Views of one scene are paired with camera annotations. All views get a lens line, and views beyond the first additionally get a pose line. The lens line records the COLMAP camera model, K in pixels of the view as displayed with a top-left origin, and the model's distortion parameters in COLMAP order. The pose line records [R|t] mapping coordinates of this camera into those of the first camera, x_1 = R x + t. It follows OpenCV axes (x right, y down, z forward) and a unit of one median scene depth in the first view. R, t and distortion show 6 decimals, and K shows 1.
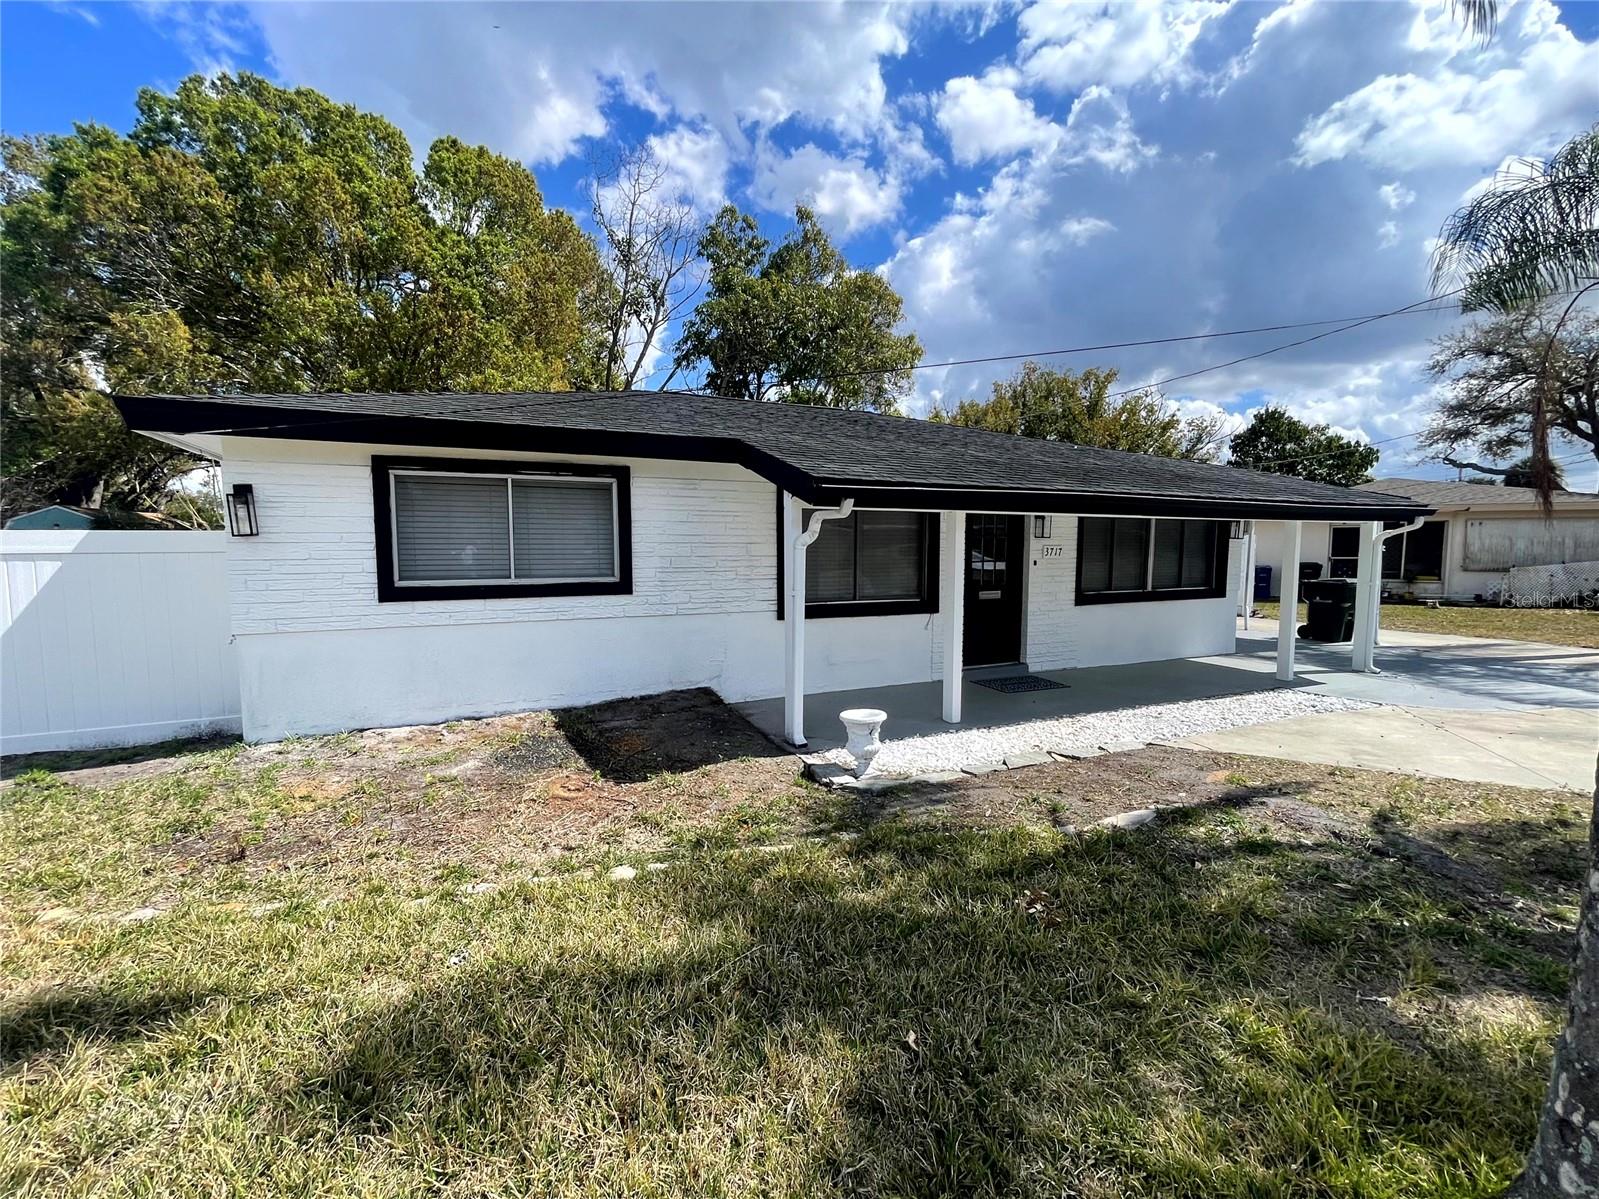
lens RADIAL K [[688.4, 0, 798.1], [0, 688.4, 593.4], [0, 0, 1]] dist [-0.006923, 0.001424]
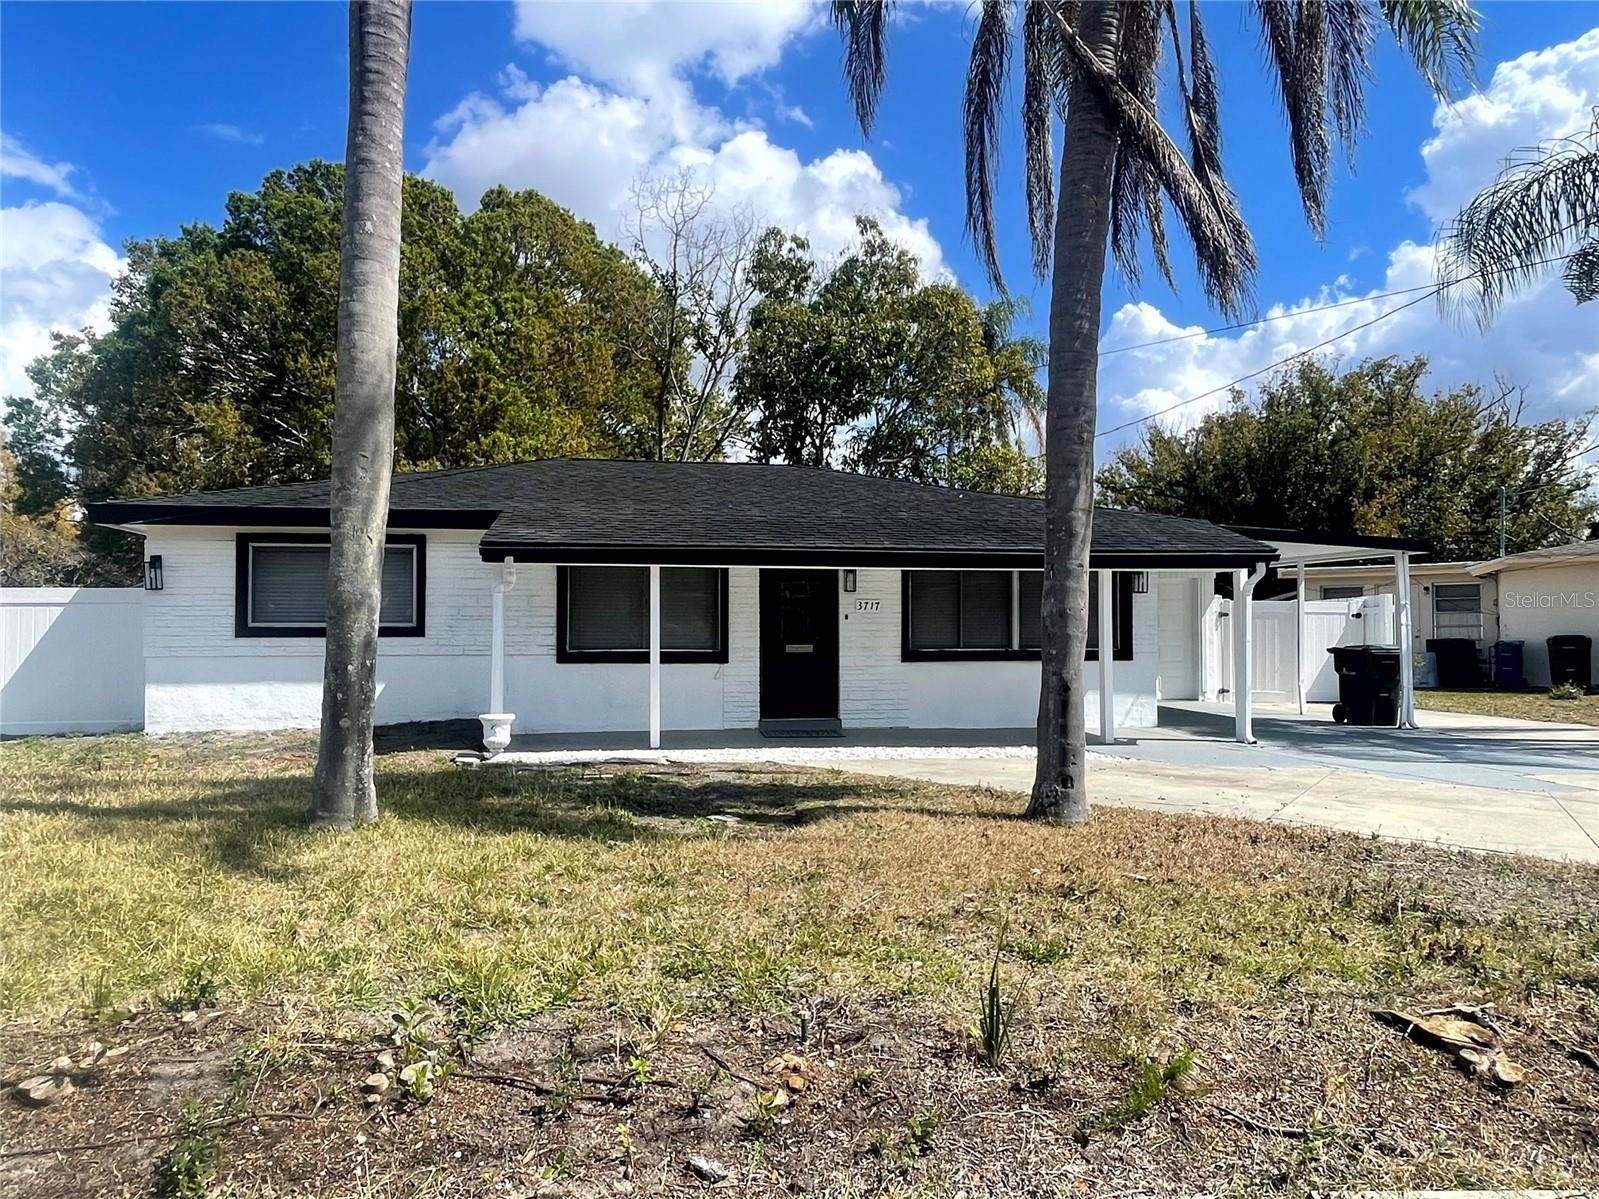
lens RADIAL K [[1030.1, 0, 799.5], [0, 1030.1, 598.2], [0, 0, 1]] dist [-0.007245, -0.005920]
pose [[0.958291, -0.010089, -0.285615, 0.705790], [-0.019147, 0.994865, -0.099385, 0.077841], [0.285151, 0.100709, 0.953177, -0.436479]]
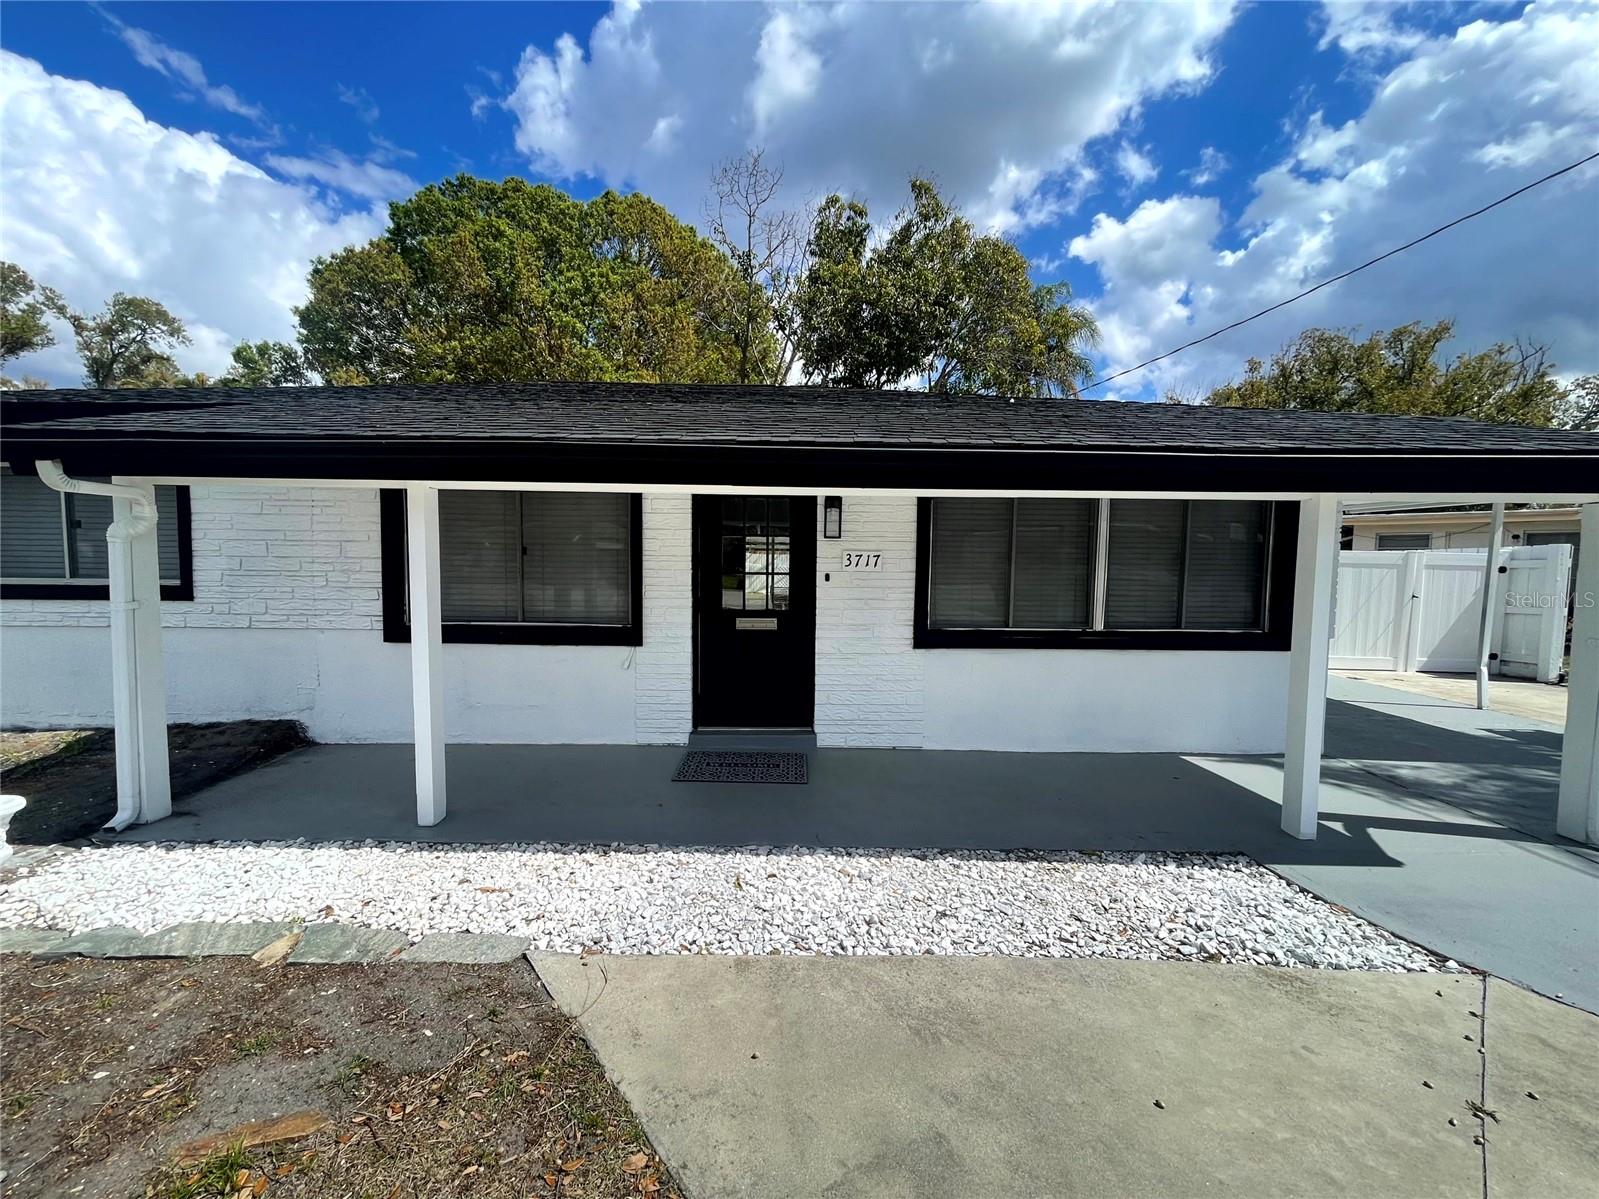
lens RADIAL K [[643.7, 0, 795.4], [0, 643.7, 603.1], [0, 0, 1]] dist [-0.006486, 0.001501]
pose [[0.907266, 0.038248, -0.418815, 0.569591], [-0.040422, 0.999176, 0.003683, -0.021523], [0.418611, 0.013587, 0.908064, 0.451666]]
